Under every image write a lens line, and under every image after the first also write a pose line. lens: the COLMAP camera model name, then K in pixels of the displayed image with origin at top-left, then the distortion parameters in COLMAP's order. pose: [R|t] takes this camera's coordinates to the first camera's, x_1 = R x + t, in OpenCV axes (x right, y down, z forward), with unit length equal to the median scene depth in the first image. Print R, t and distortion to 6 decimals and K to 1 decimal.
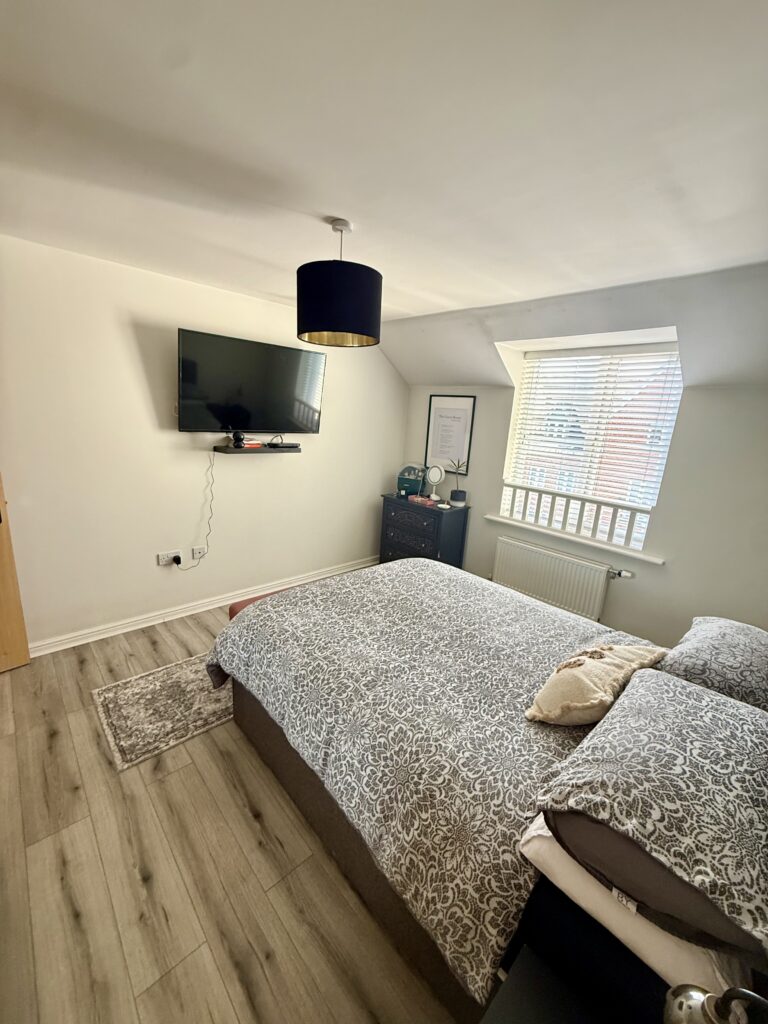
lens RADIAL K [[407.9, 0, 385.7], [0, 407.9, 502.2], [0, 0, 1]] dist [0.002392, -0.000360]
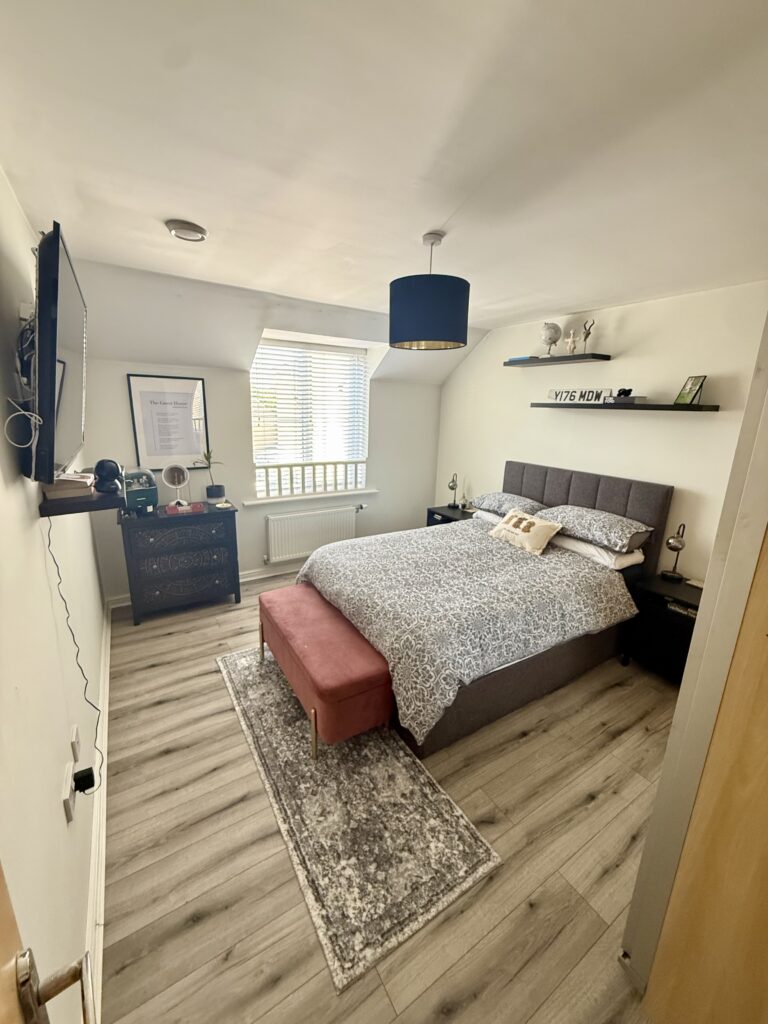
lens RADIAL K [[407.9, 0, 384.4], [0, 407.9, 500.5], [0, 0, 1]] dist [0.002392, -0.000360]
pose [[0.196204, -0.276798, 0.940684, -1.048002], [0.196172, 0.951017, 0.238921, -0.242459], [-0.960739, 0.137659, 0.240894, 0.754462]]
